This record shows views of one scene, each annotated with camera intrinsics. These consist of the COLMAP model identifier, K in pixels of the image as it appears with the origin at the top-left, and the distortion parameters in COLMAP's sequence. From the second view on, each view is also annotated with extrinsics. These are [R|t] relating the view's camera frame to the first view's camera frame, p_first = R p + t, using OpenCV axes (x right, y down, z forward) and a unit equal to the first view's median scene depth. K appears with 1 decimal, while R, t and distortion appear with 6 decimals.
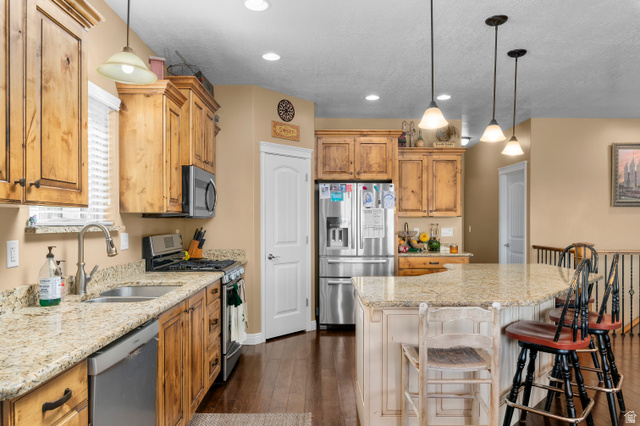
lens RADIAL K [[430.9, 0, 320.6], [0, 430.9, 219.8], [0, 0, 1]] dist [-0.000239, 0.000376]
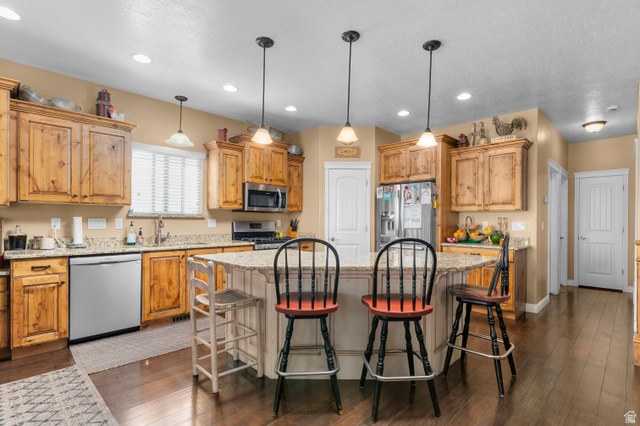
lens RADIAL K [[311.6, 0, 321.3], [0, 311.6, 220.8], [0, 0, 1]] dist [0.000019, -0.000042]
pose [[0.704164, 0.002507, -0.710033, 0.543266], [-0.004262, 0.999991, -0.000695, 0.021245], [0.710024, 0.003516, 0.704168, 0.198418]]
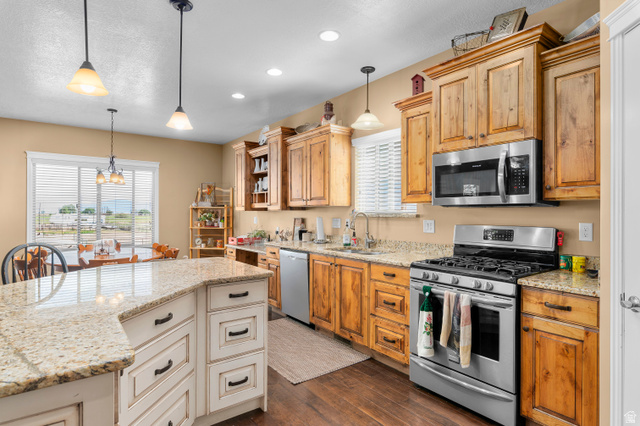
lens RADIAL K [[354.7, 0, 320.0], [0, 354.7, 213.0], [0, 0, 1]] dist [-0.001966, 0.000089]
pose [[-0.815612, -0.005153, -0.578576, 0.249378], [-0.004125, 0.999987, -0.003091, 0.007829], [0.578584, -0.000134, -0.815623, 0.974802]]
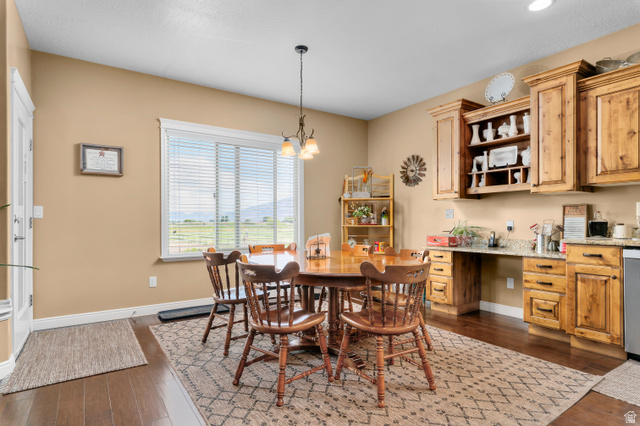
lens RADIAL K [[345.5, 0, 324.0], [0, 345.5, 221.3], [0, 0, 1]] dist [-0.001577, 0.000352]
pose [[-0.831299, 0.003510, -0.555815, 0.467766], [0.004742, 0.999988, -0.000777, 0.047218], [0.555805, -0.003282, -0.831306, 0.435719]]
